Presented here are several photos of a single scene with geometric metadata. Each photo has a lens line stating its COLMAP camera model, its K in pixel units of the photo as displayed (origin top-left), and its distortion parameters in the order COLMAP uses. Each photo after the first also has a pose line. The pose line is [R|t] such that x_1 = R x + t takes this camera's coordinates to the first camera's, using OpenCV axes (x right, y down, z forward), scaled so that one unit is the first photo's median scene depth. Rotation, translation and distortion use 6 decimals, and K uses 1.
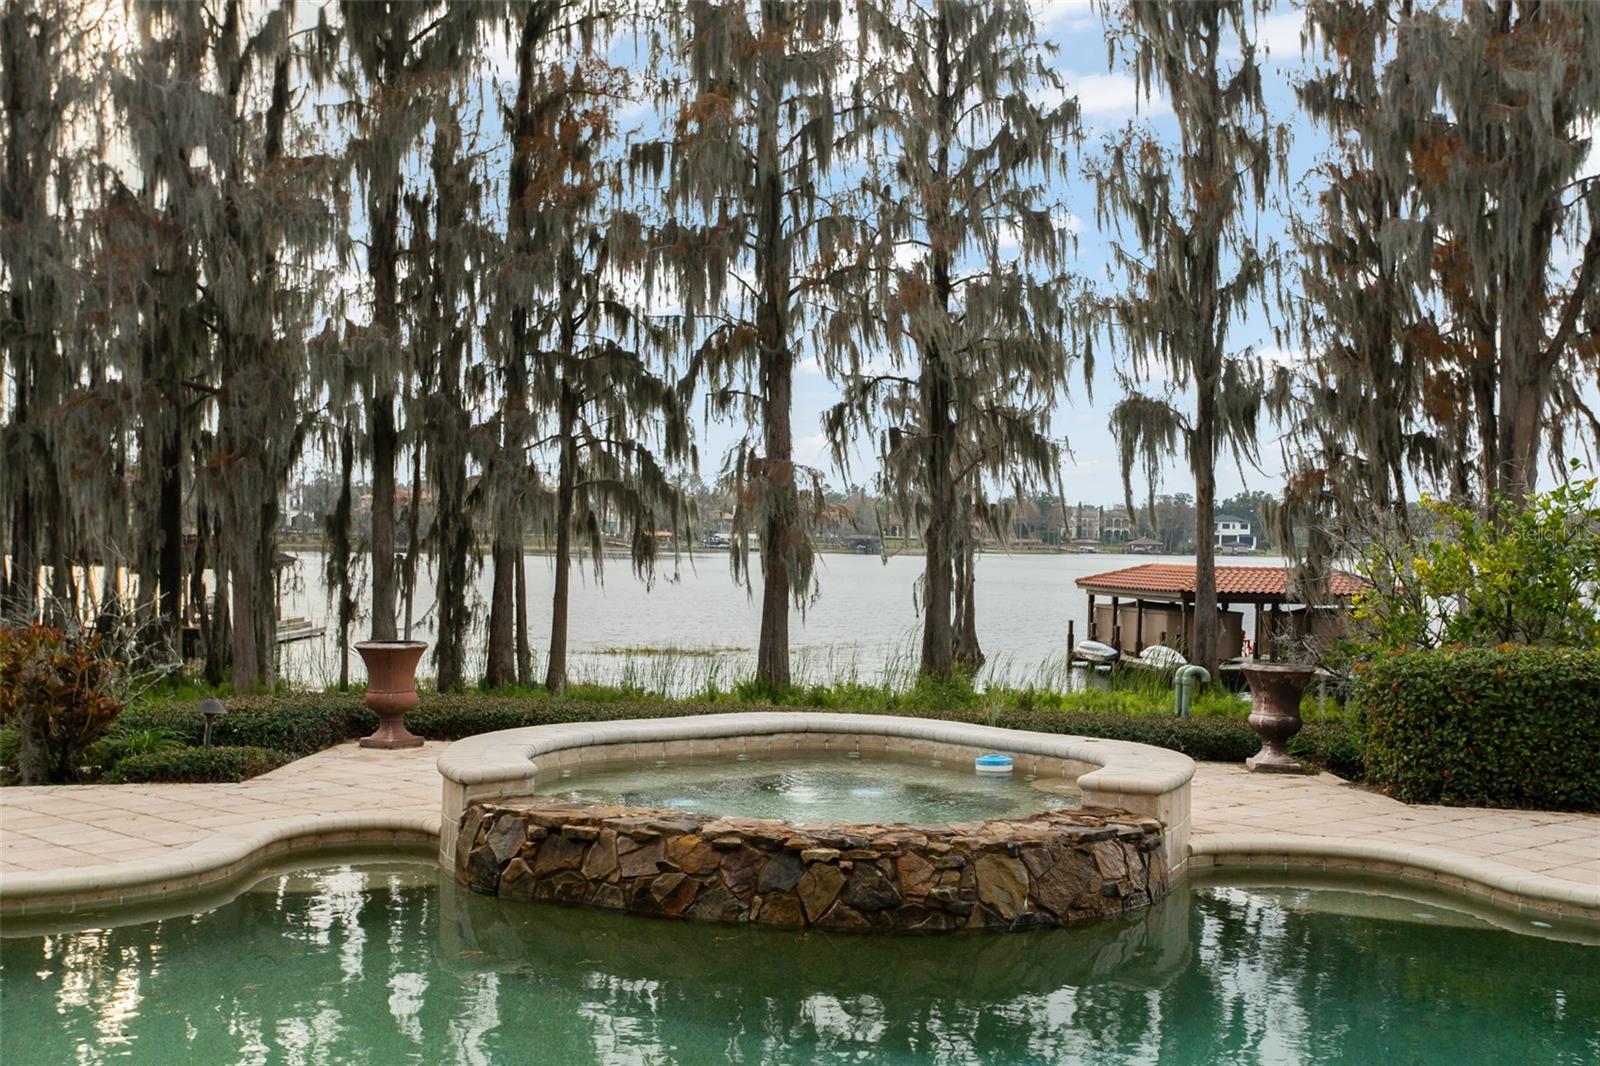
lens RADIAL K [[1836.9, 0, 803.5], [0, 1836.9, 613.4], [0, 0, 1]] dist [0.086531, -0.004301]
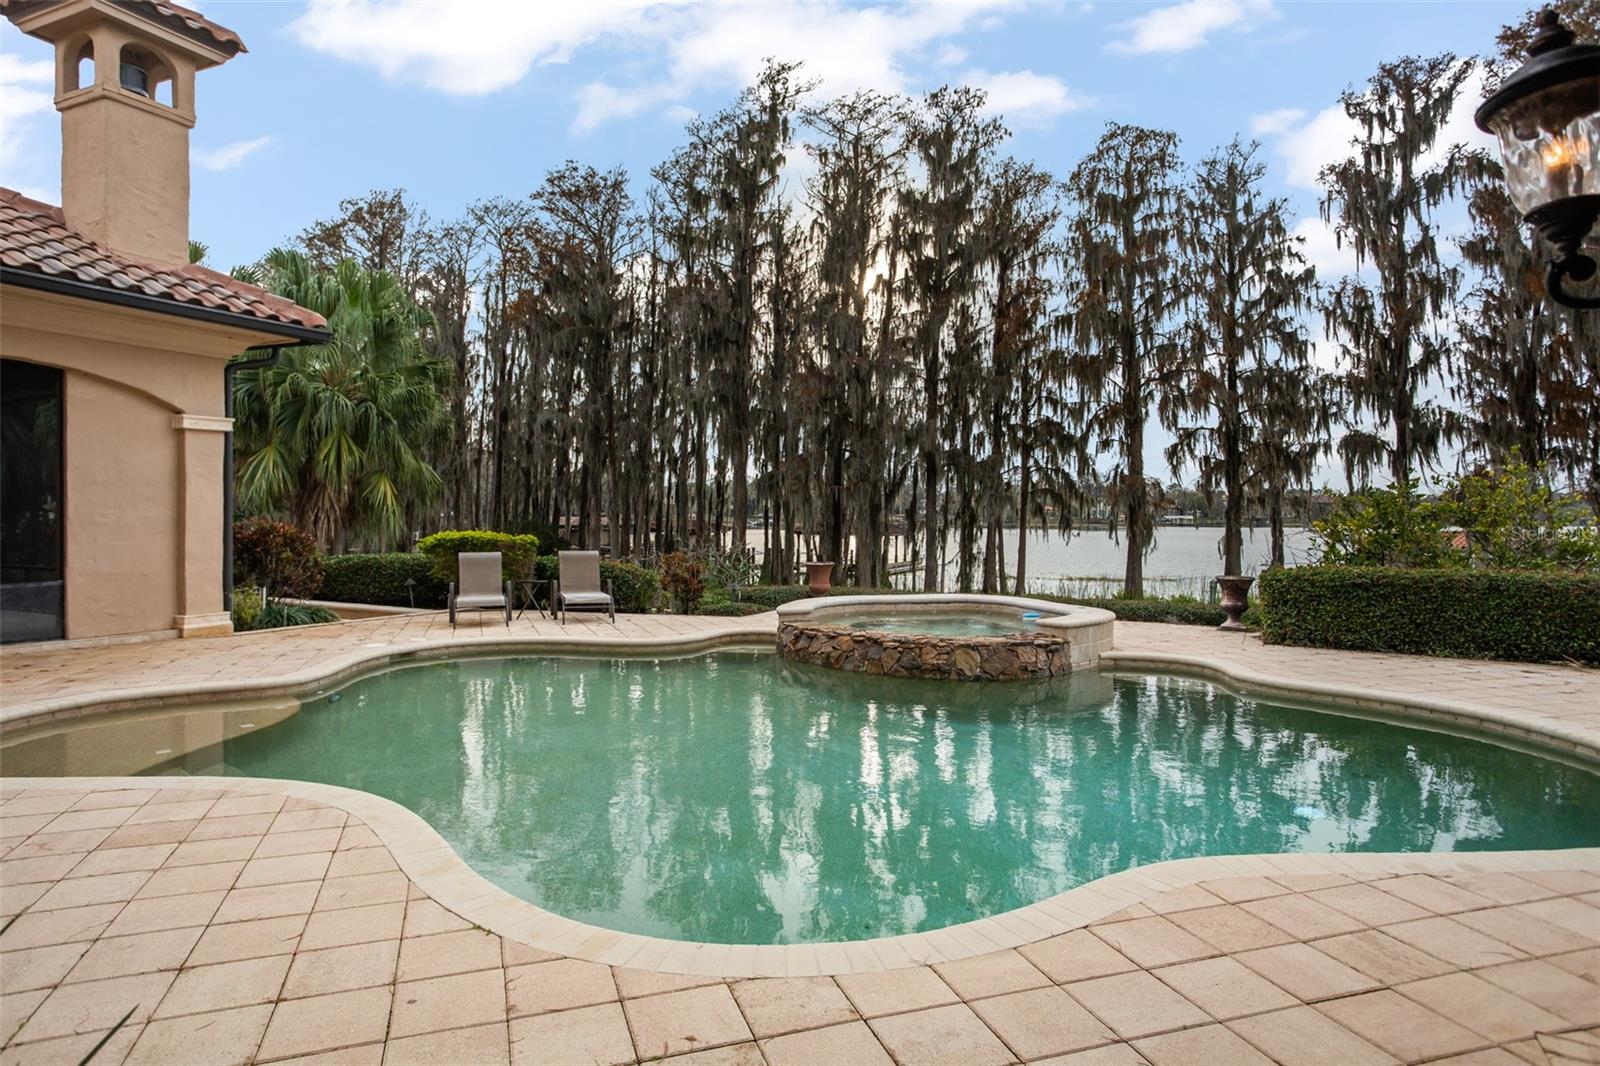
lens RADIAL K [[973.0, 0, 800.0], [0, 973.0, 533.0], [0, 0, 1]] dist [-0.025982, 0.032780]
pose [[0.912877, -0.006724, -0.408180, 0.075727], [-0.004708, 0.999624, -0.026995, 0.003515], [0.408208, 0.026565, 0.912502, -0.038204]]
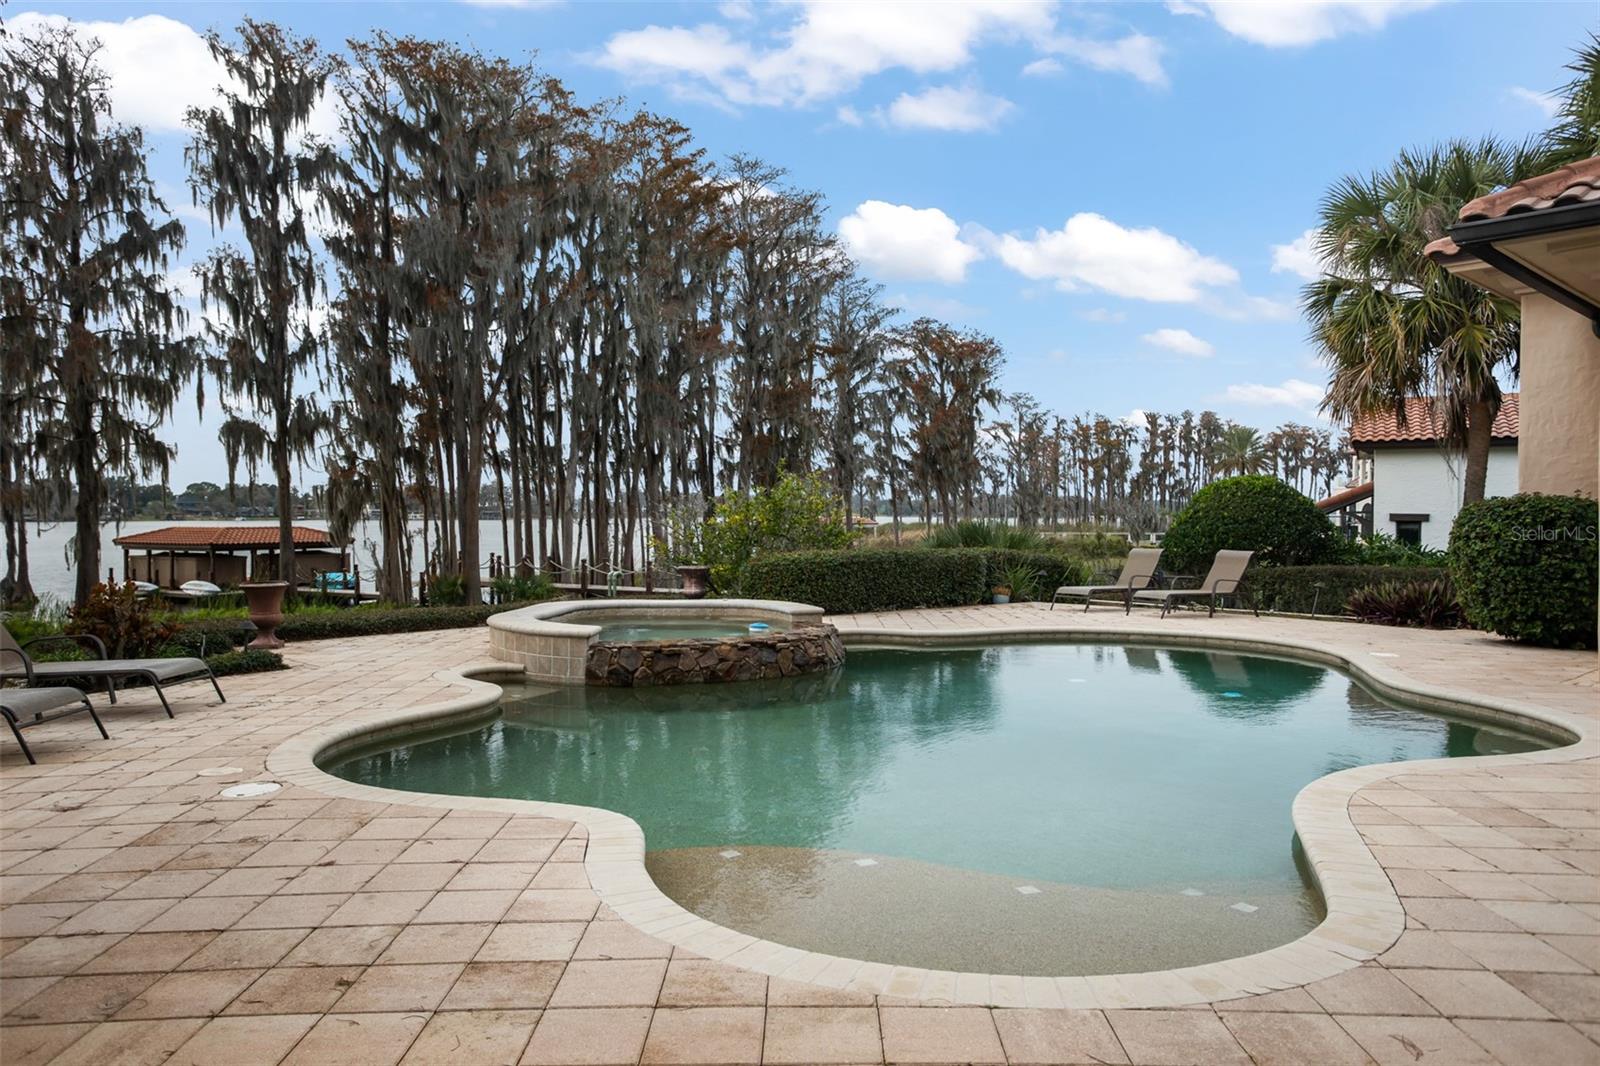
lens RADIAL K [[1122.8, 0, 800.0], [0, 1122.8, 533.0], [0, 0, 1]] dist [0.033560, 0.002111]
pose [[0.694959, -0.037184, 0.718087, -0.180334], [0.048169, 0.998826, 0.005104, -0.003442], [-0.717434, 0.031042, 0.695935, -0.004628]]
